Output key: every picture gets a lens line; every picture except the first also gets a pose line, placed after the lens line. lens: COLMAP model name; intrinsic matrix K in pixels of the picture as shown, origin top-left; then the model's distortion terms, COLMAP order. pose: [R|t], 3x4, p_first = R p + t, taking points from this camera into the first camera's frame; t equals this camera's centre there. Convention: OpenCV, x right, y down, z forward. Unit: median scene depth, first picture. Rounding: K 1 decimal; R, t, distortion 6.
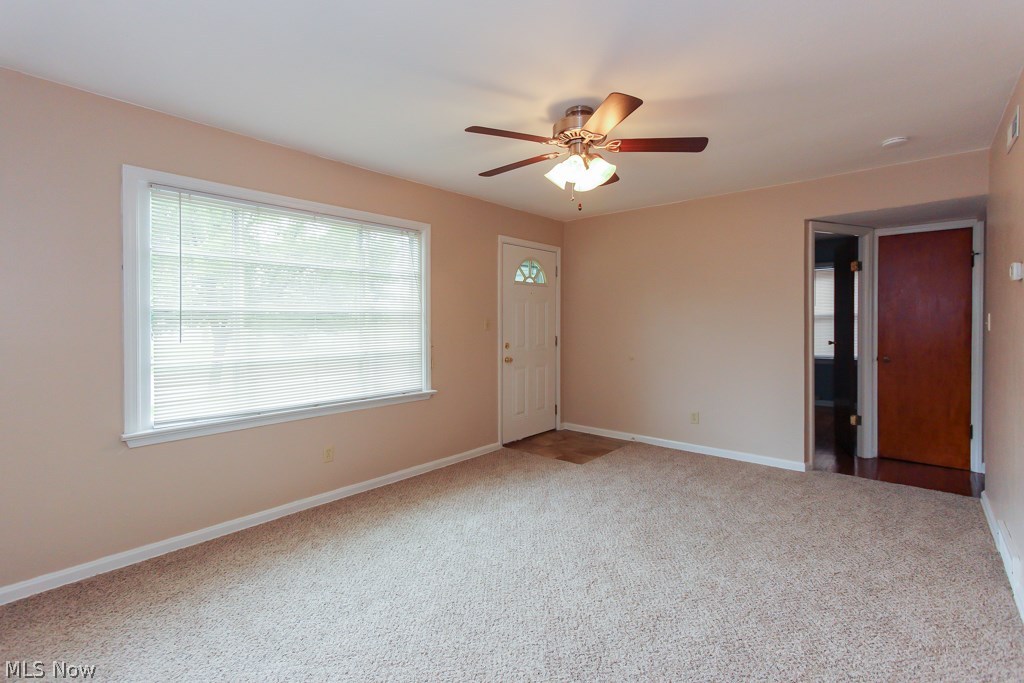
lens RADIAL K [[465.5, 0, 499.6], [0, 465.5, 324.6], [0, 0, 1]] dist [0.001476, 0.000531]
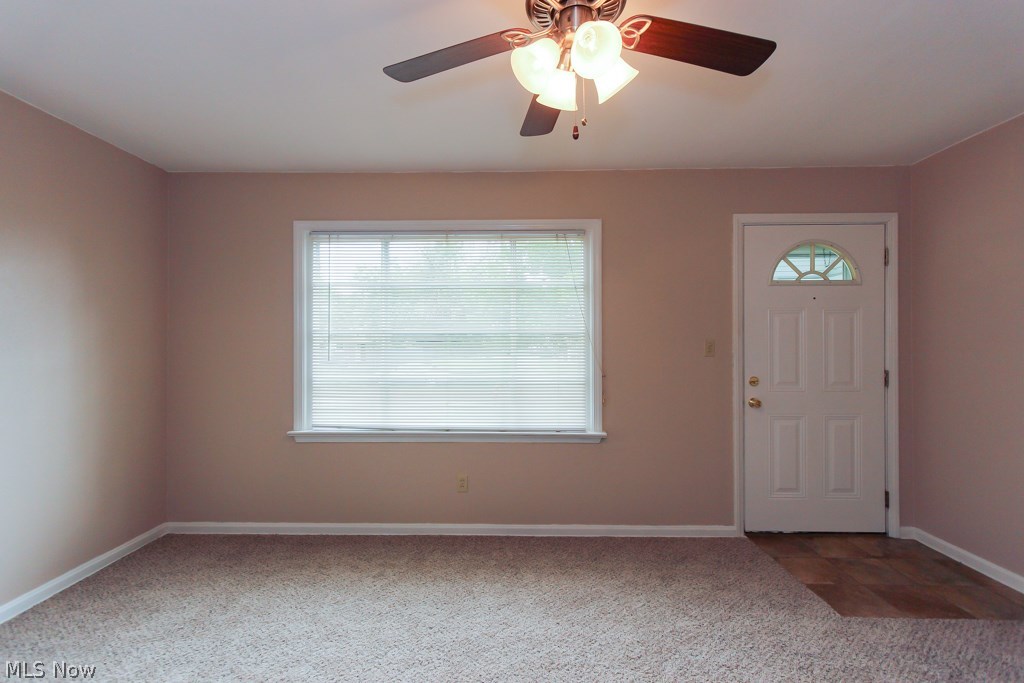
lens RADIAL K [[462.1, 0, 509.1], [0, 462.1, 340.4], [0, 0, 1]] dist [0.002752, 0.000539]
pose [[0.654244, -0.001774, -0.756282, 0.342651], [-0.007944, 0.999926, -0.009218, -0.003952], [0.756242, 0.012039, 0.654181, 0.386571]]
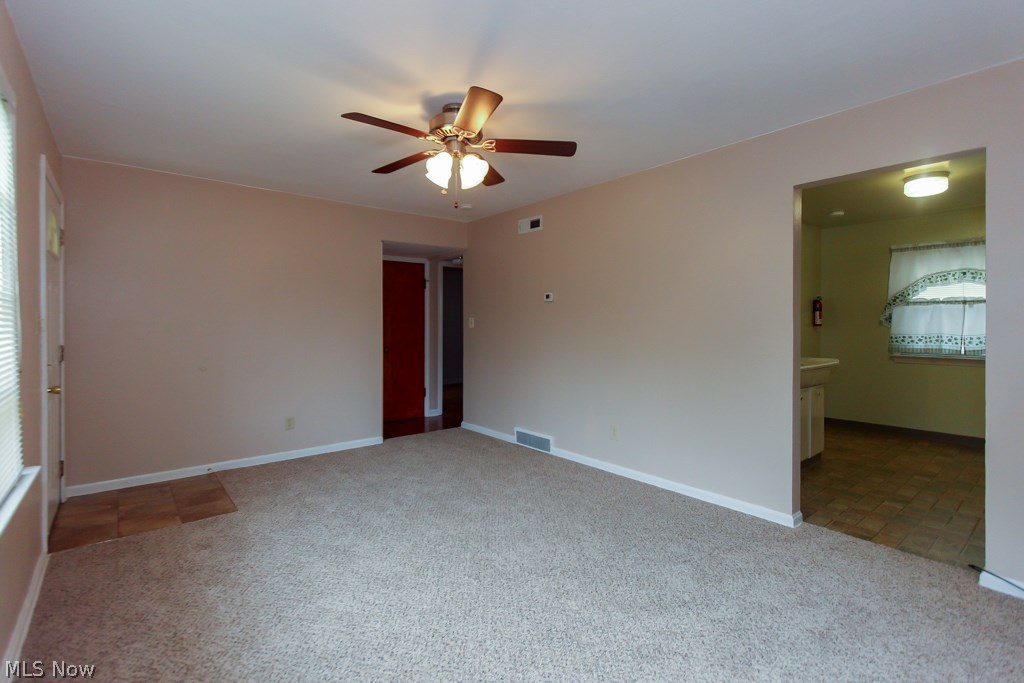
lens RADIAL K [[472.8, 0, 499.4], [0, 472.8, 330.6], [0, 0, 1]] dist [0.002385, 0.000830]
pose [[0.160219, -0.009590, 0.987035, -0.534221], [0.007773, 0.999934, 0.008454, 0.007576], [-0.987051, 0.006318, 0.160283, 0.484767]]
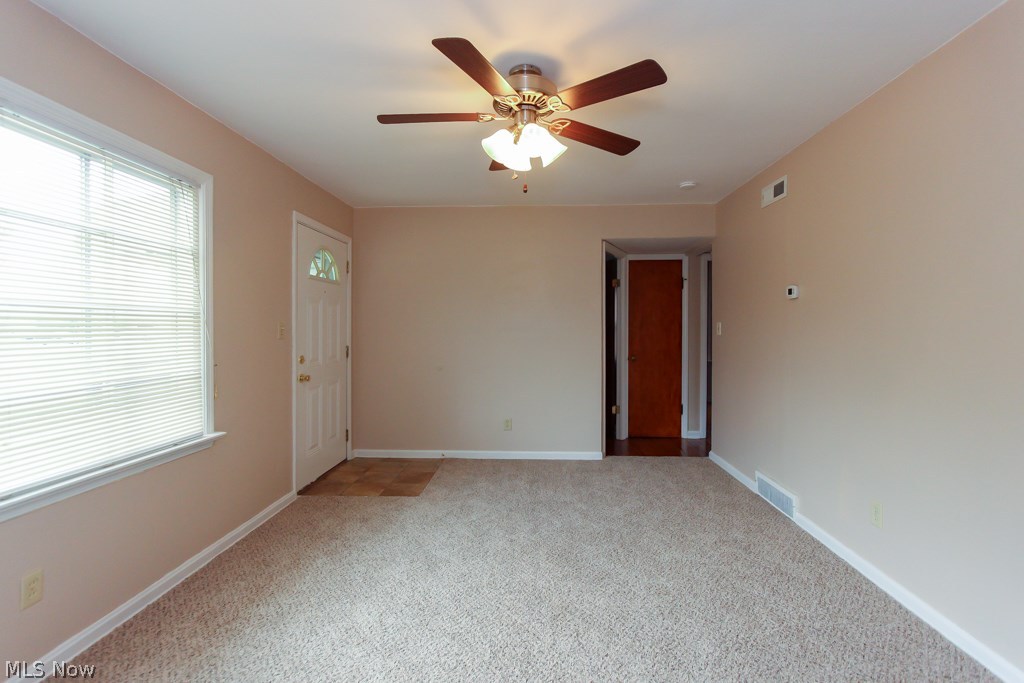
lens RADIAL K [[472.7, 0, 513.3], [0, 472.7, 332.6], [0, 0, 1]] dist [0.001931, 0.000460]
pose [[0.775115, -0.002795, 0.631814, -0.245610], [0.003029, 0.999995, 0.000707, 0.002499], [-0.631813, 0.001365, 0.775120, 0.234632]]
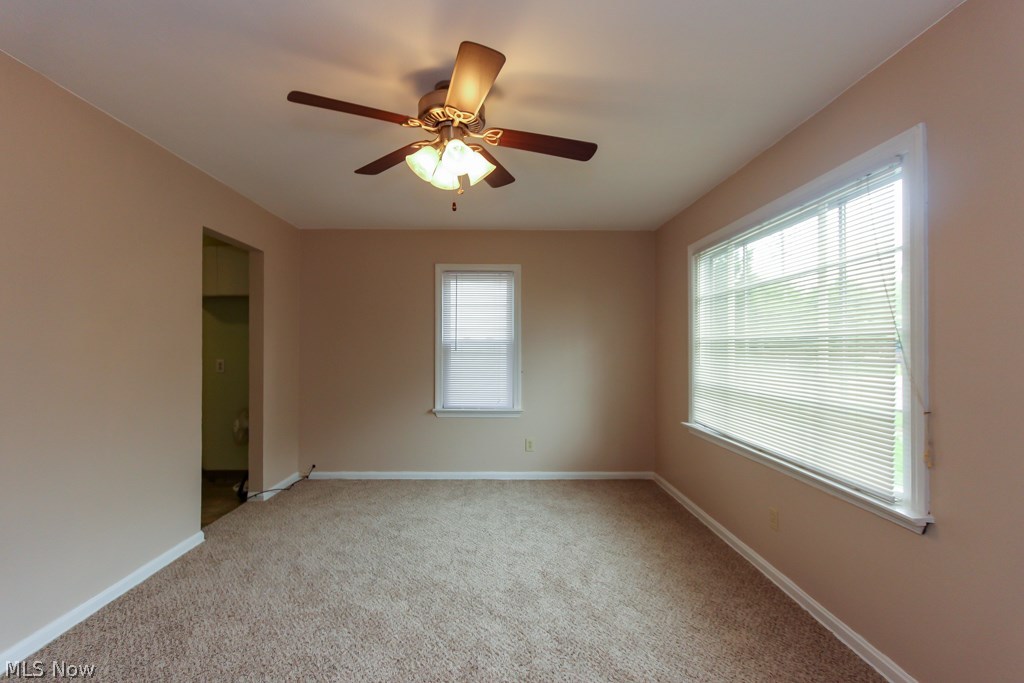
lens RADIAL K [[462.1, 0, 509.1], [0, 462.1, 340.4], [0, 0, 1]] dist [0.002752, 0.000539]
pose [[-0.722354, -0.014178, -0.691378, 0.424757], [-0.009113, 0.999898, -0.010984, -0.009093], [0.691463, -0.001634, -0.722410, 1.068161]]
